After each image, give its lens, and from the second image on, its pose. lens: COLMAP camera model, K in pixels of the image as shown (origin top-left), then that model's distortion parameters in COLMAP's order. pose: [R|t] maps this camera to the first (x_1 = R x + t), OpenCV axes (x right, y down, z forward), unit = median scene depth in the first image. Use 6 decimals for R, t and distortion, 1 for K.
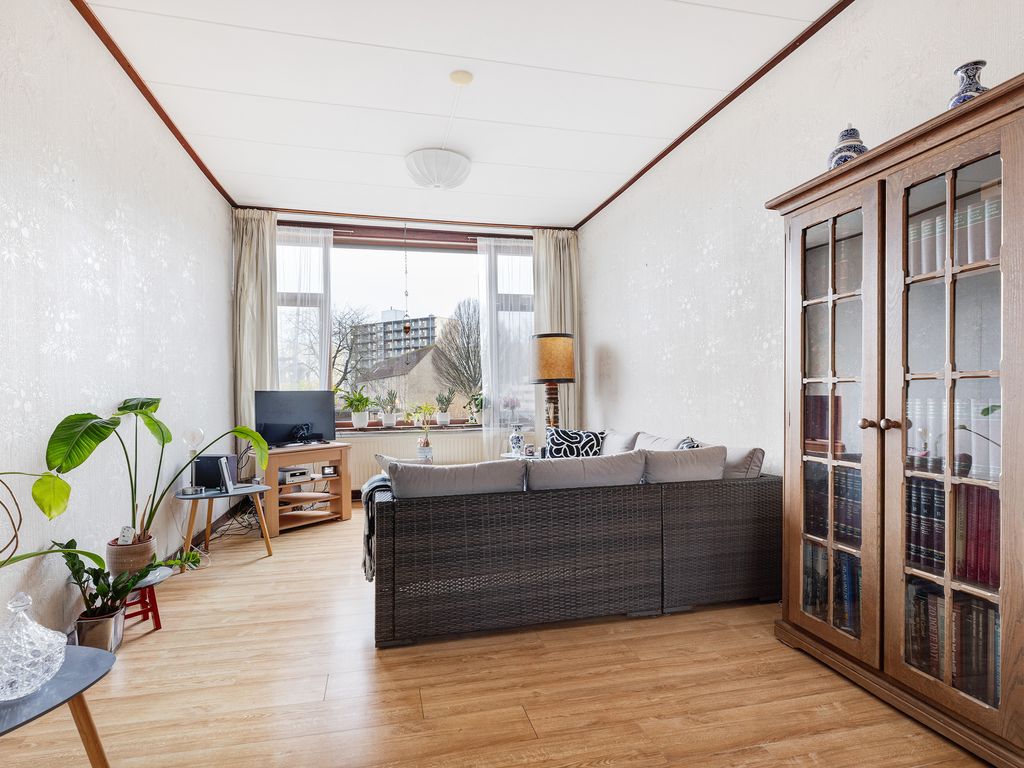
lens RADIAL K [[551.3, 0, 509.9], [0, 551.3, 388.8], [0, 0, 1]] dist [-0.002605, -0.002414]
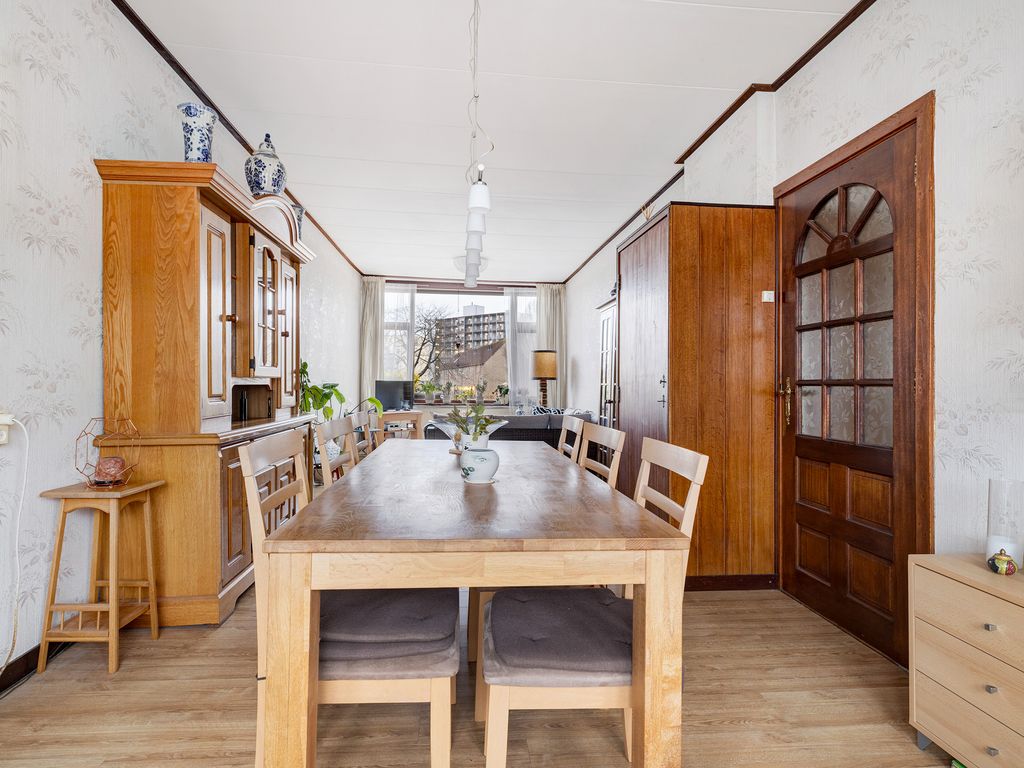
lens RADIAL K [[517.8, 0, 511.4], [0, 517.8, 382.4], [0, 0, 1]] dist [0.000073, 0.000011]
pose [[0.990640, 0.027499, -0.133699, 0.252490], [-0.026569, 0.999609, 0.008741, -0.017829], [0.133887, -0.005107, 0.990983, -0.721497]]
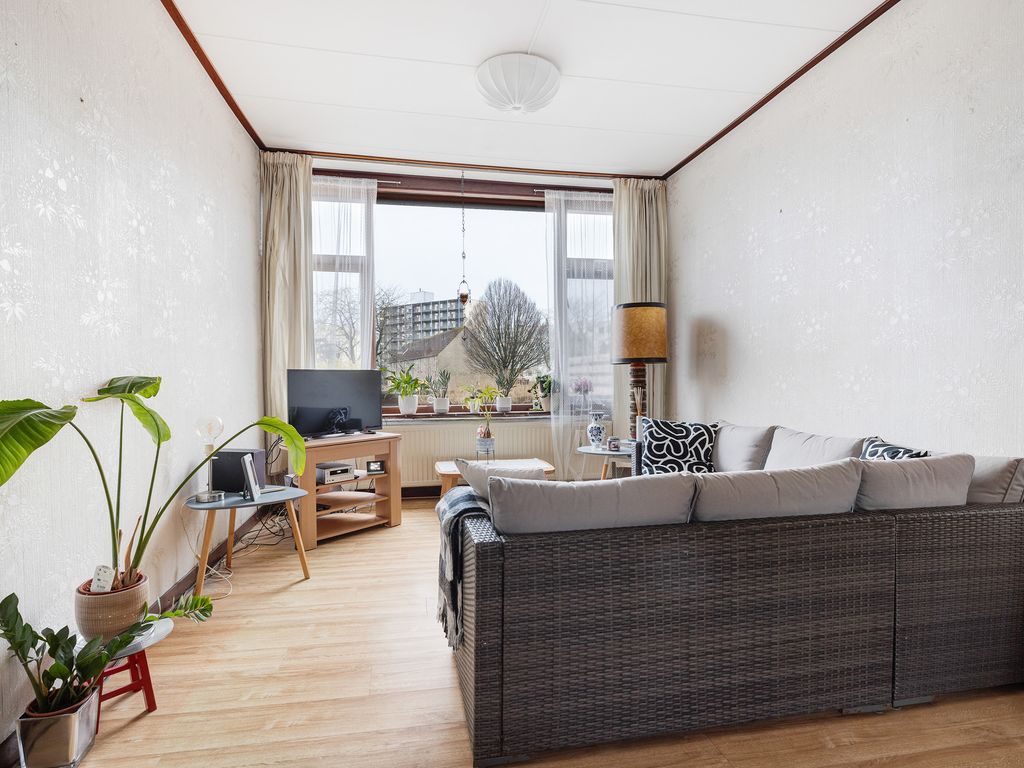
lens RADIAL K [[551.3, 0, 511.0], [0, 551.3, 384.6], [0, 0, 1]] dist [-0.002605, -0.002414]
pose [[0.998859, 0.008452, -0.047012, -0.101212], [-0.007317, 0.999679, 0.024262, 0.004350], [0.047202, -0.023891, 0.998600, 0.216910]]
